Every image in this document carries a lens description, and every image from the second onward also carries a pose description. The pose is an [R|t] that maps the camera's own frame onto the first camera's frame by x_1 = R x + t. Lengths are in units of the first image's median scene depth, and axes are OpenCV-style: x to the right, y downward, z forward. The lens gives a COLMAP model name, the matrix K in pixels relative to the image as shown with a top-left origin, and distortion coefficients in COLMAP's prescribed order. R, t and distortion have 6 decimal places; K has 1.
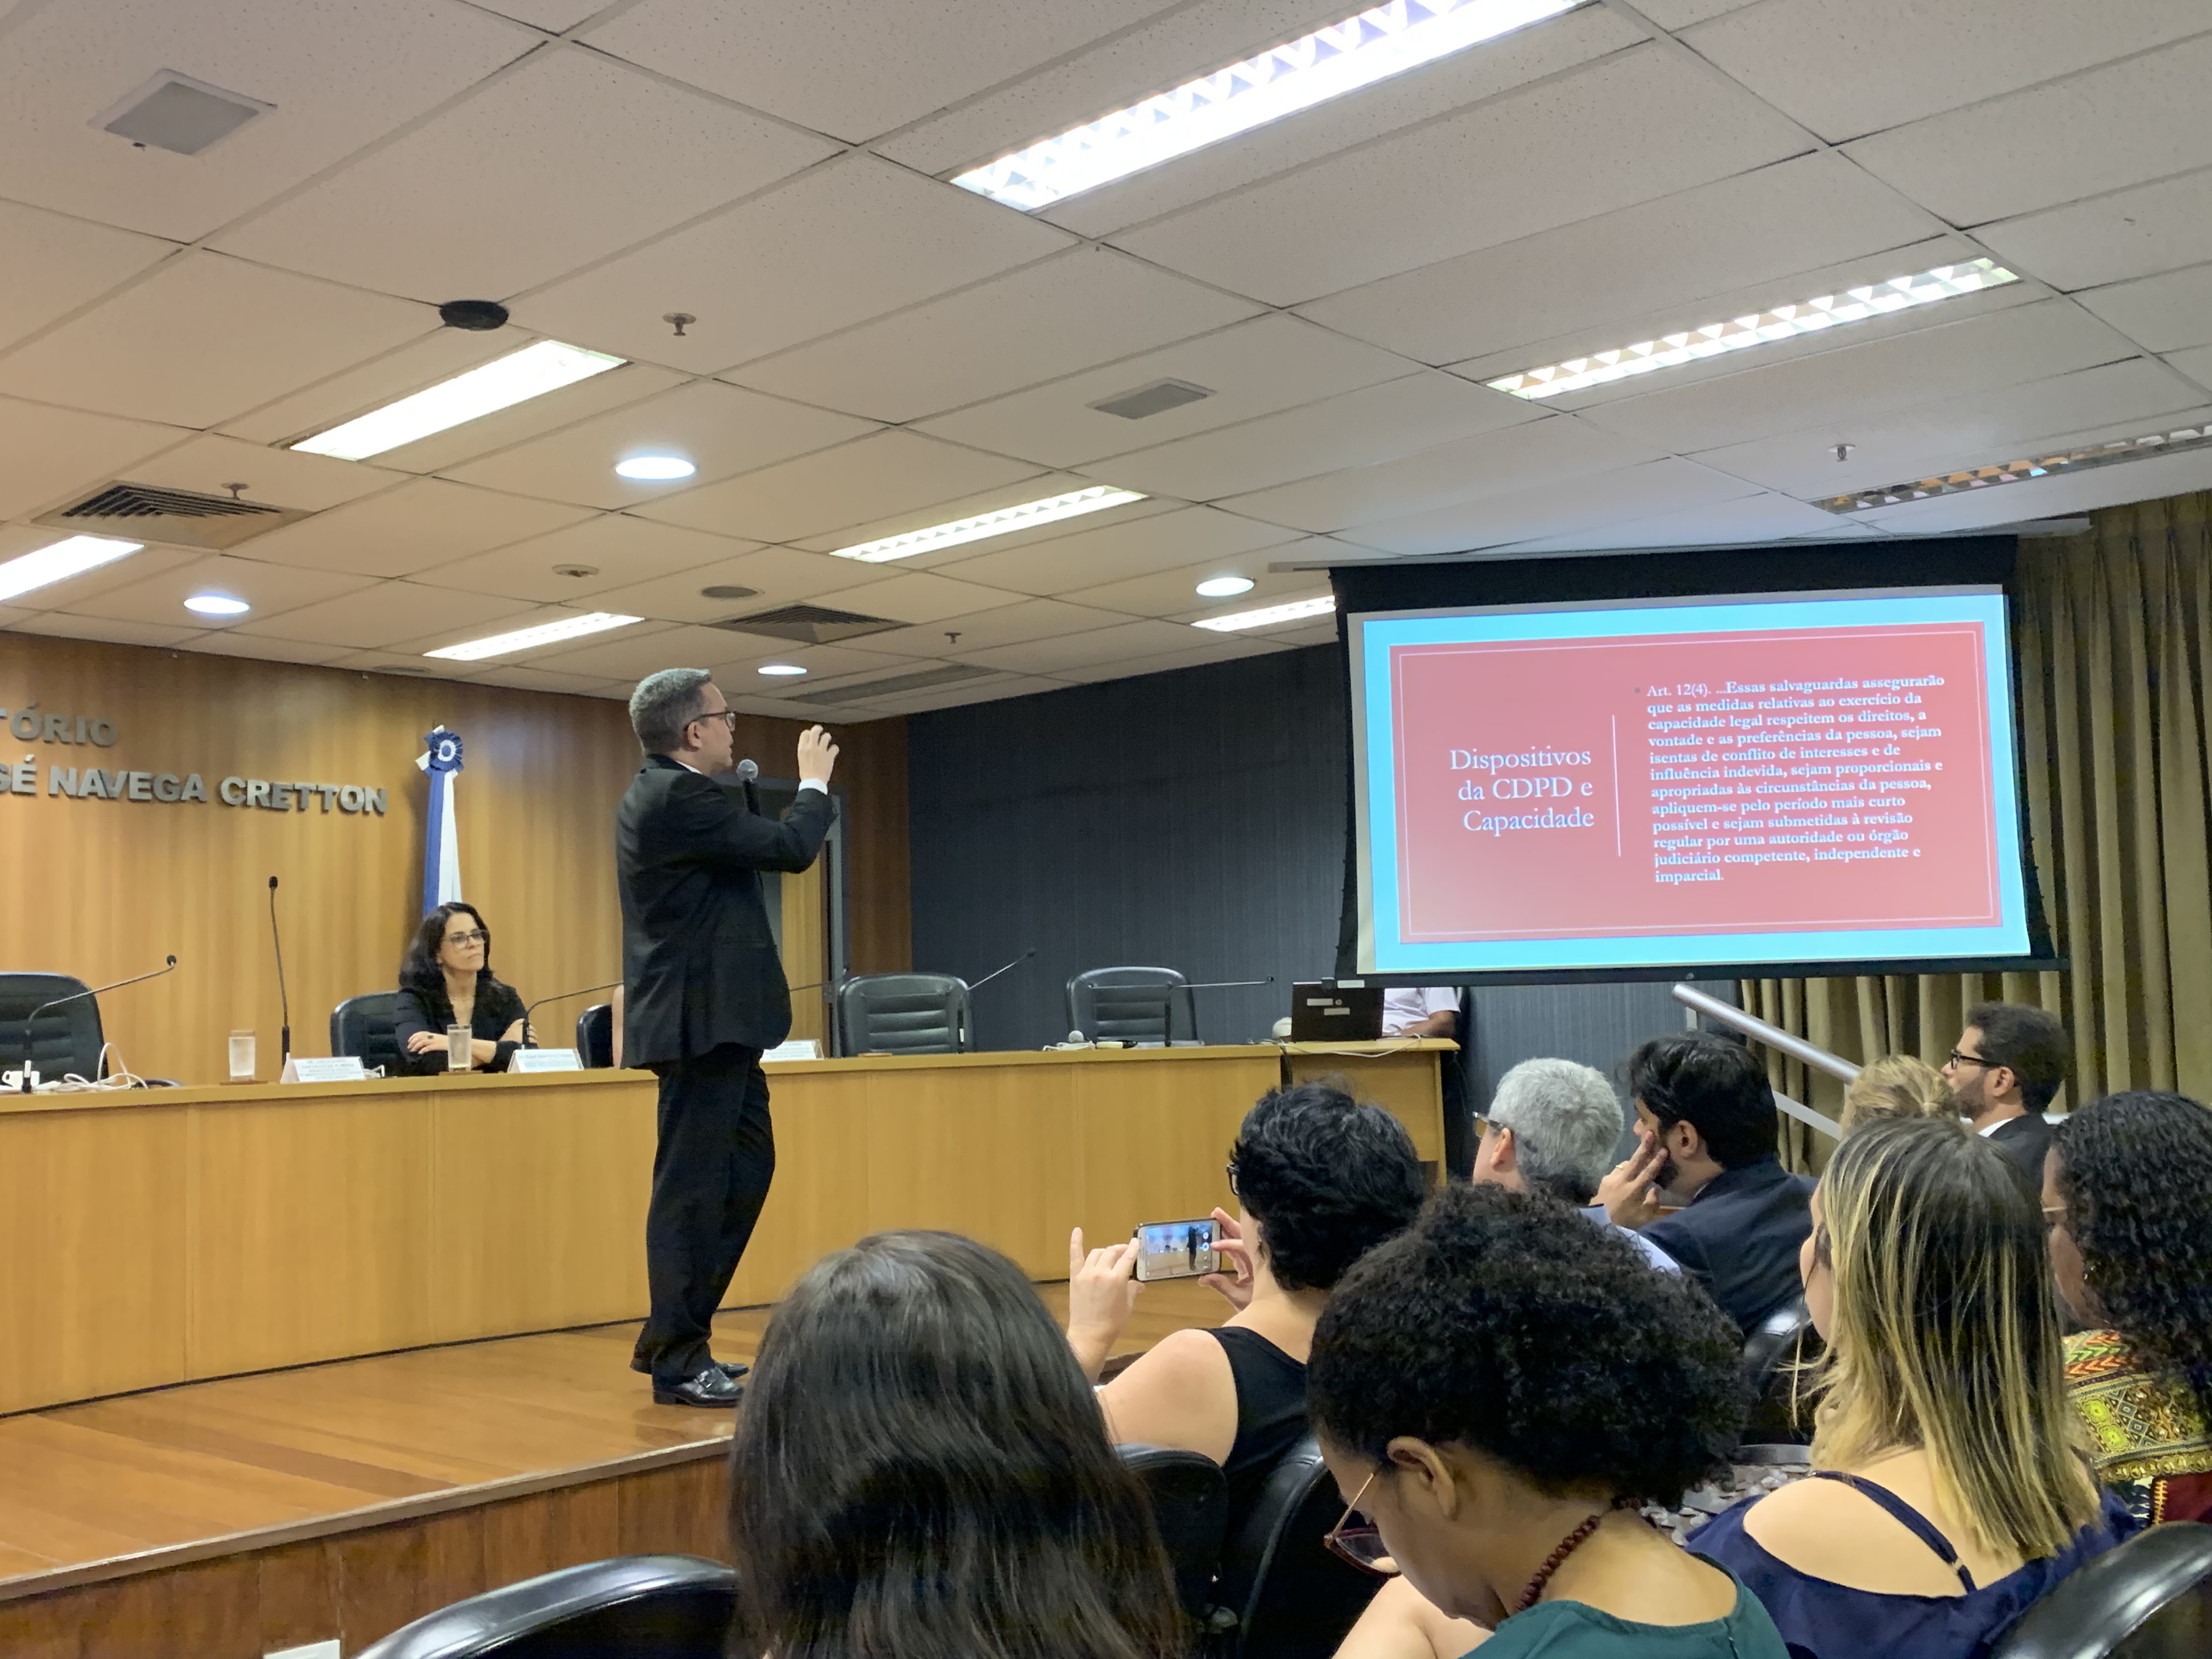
lens RADIAL K [[2072.6, 0, 1106.0], [0, 2072.6, 829.5], [0, 0, 1]] dist [0.129813, -0.311808]
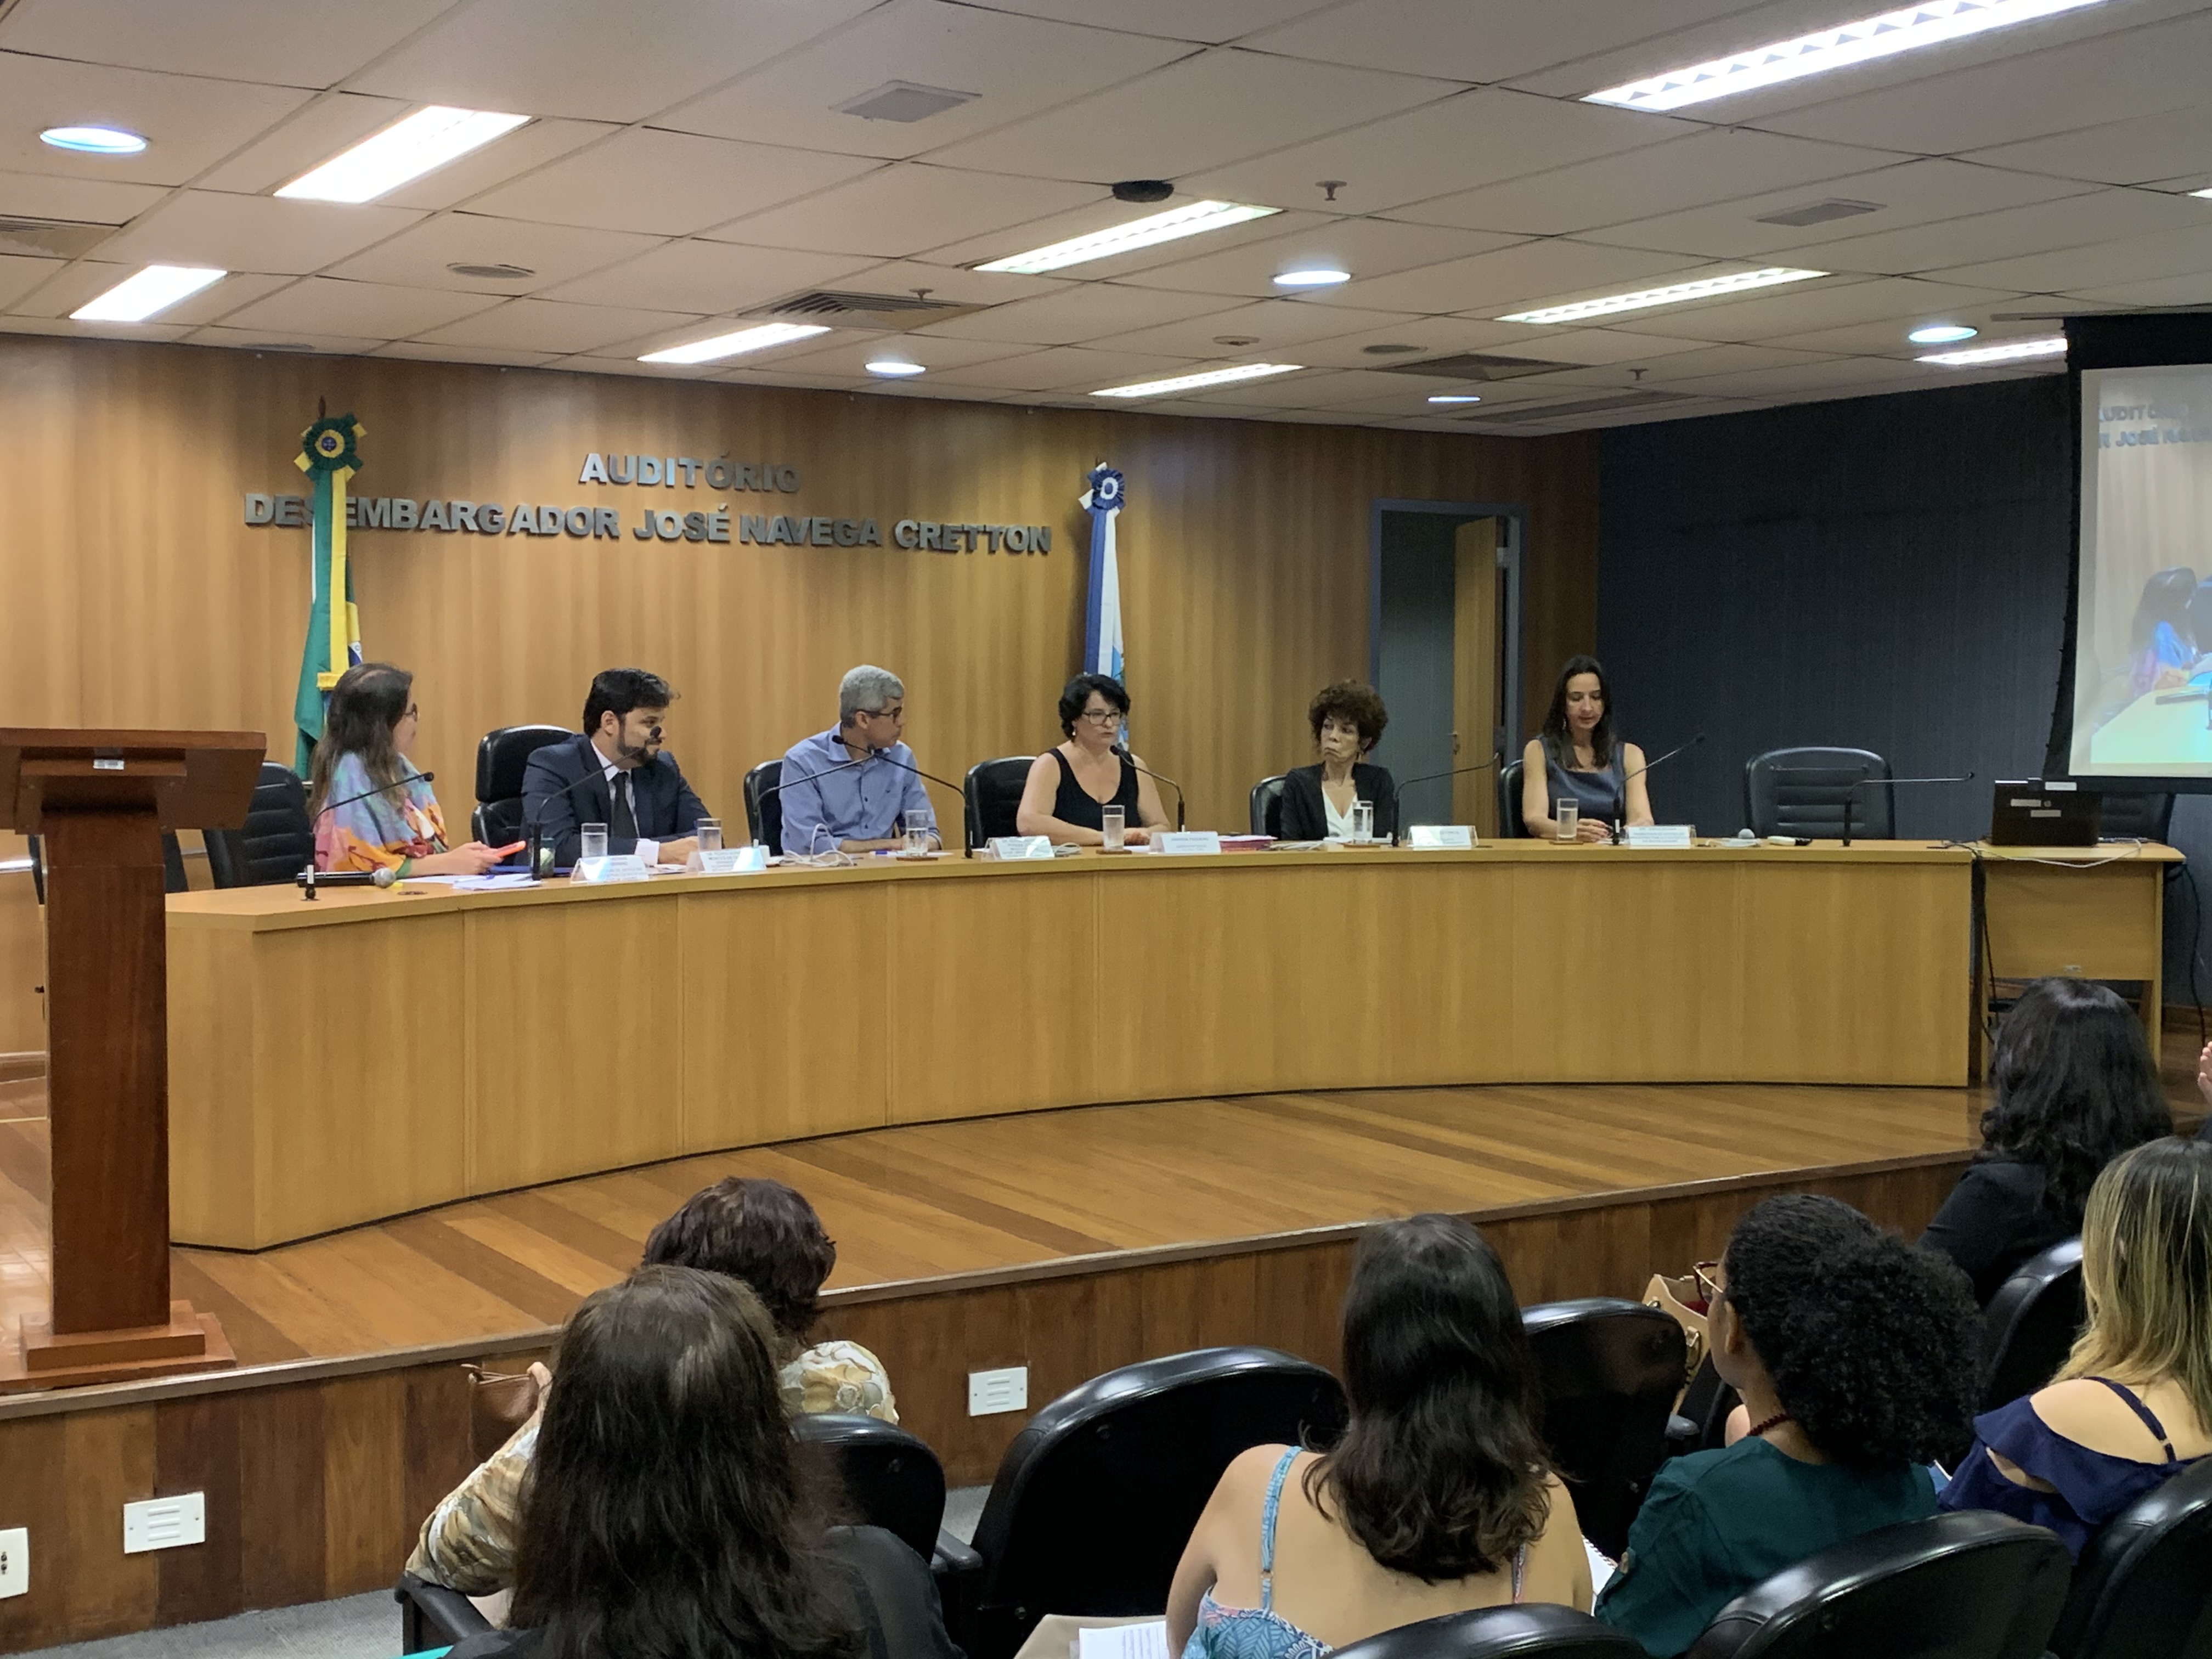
lens RADIAL K [[2563.5, 0, 1233.0], [0, 2563.5, 826.0], [0, 0, 1]] dist [0.208683, -1.201754]
pose [[0.967676, 0.051634, -0.246853, 0.048081], [-0.015240, 0.989000, 0.147128, -0.067851], [0.251734, -0.138610, 0.957819, -0.166946]]
